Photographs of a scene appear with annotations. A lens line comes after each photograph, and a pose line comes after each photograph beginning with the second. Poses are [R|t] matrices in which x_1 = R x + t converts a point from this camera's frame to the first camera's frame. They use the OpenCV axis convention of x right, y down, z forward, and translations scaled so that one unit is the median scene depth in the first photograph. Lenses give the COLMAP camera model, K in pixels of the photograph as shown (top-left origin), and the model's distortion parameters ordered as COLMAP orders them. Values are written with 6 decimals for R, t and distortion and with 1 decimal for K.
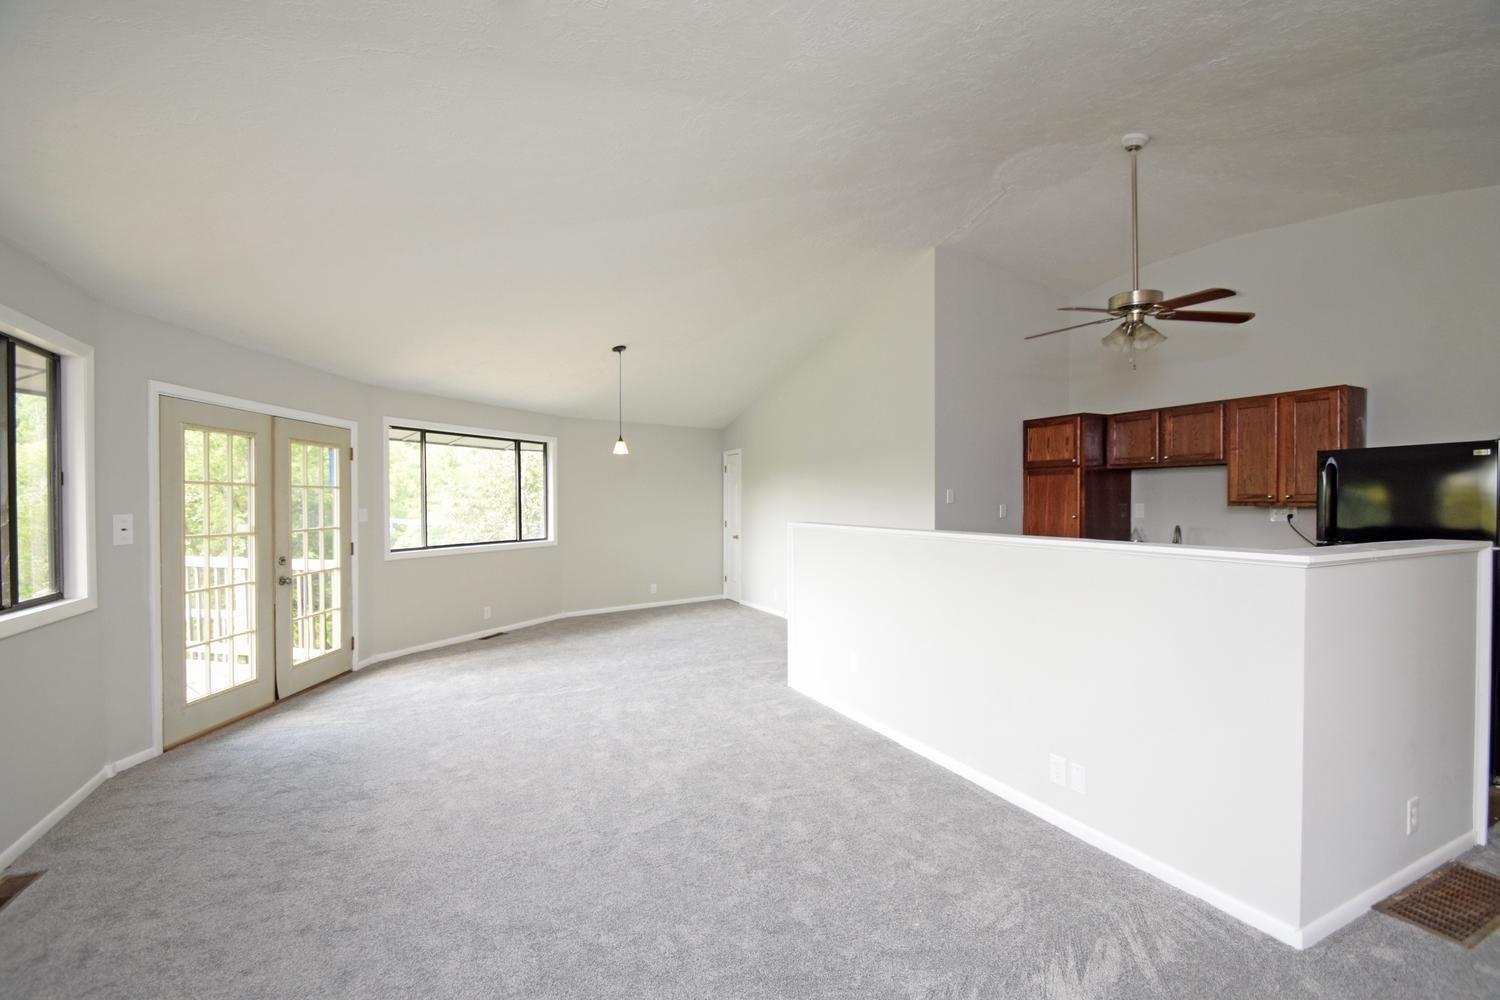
lens RADIAL K [[664.2, 0, 752.2], [0, 664.2, 498.4], [0, 0, 1]] dist [-0.003694, -0.000556]
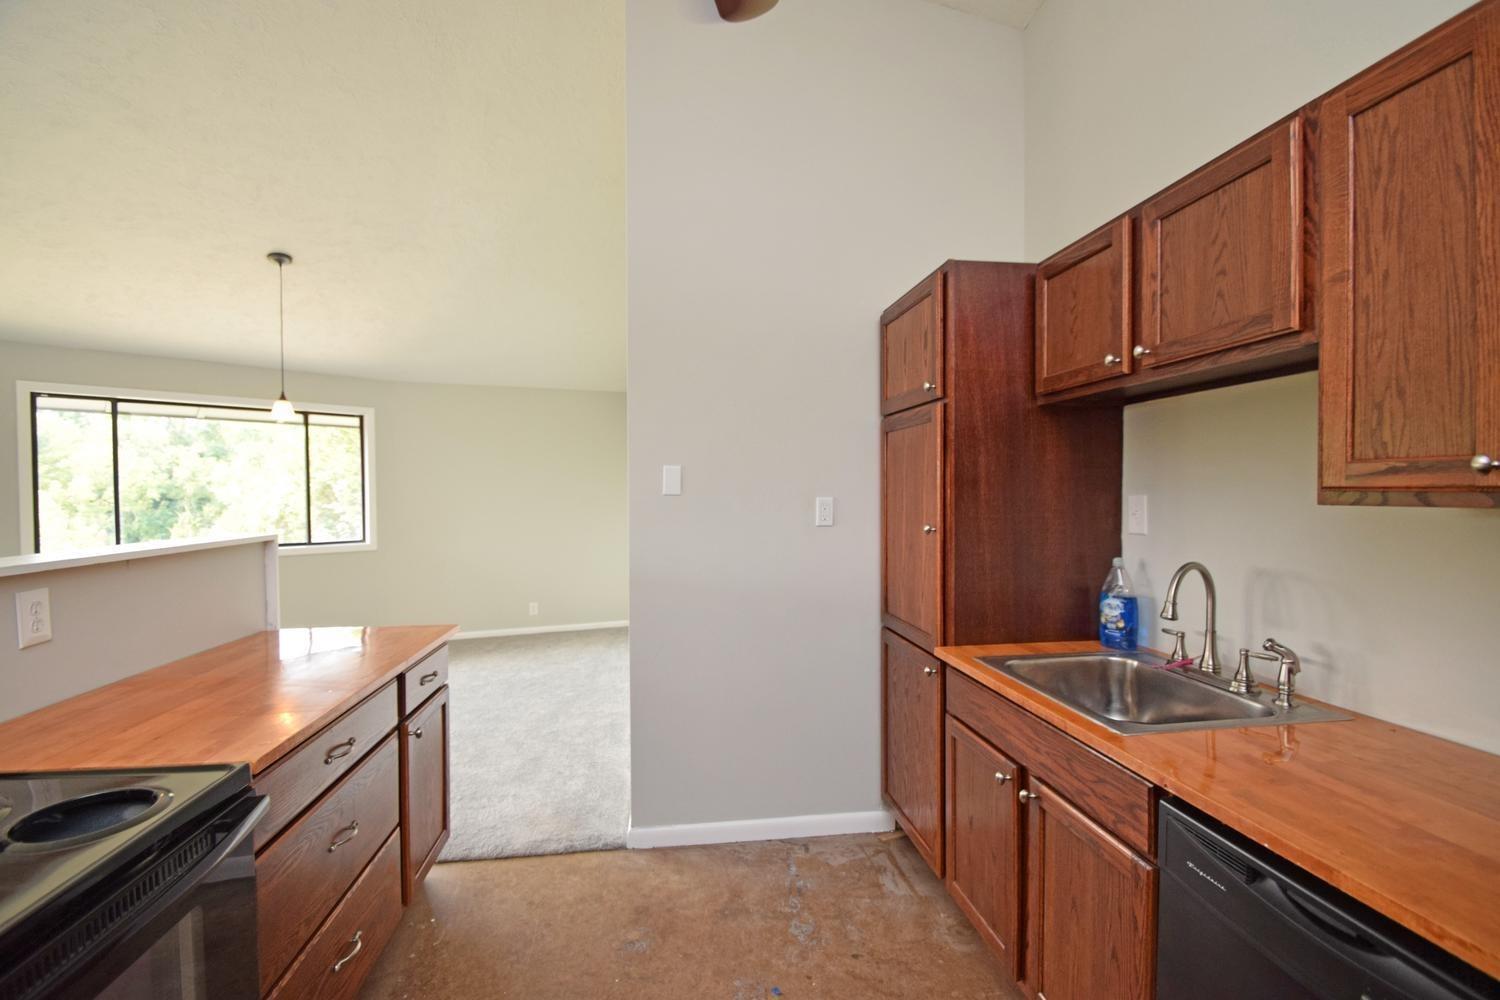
lens RADIAL K [[664.2, 0, 751.3], [0, 664.2, 503.6], [0, 0, 1]] dist [-0.003694, -0.000556]
pose [[0.949533, 0.004276, -0.313638, 0.437126], [0.002203, 0.999792, 0.020300, 0.003743], [0.313659, -0.019966, 0.949326, 0.506137]]
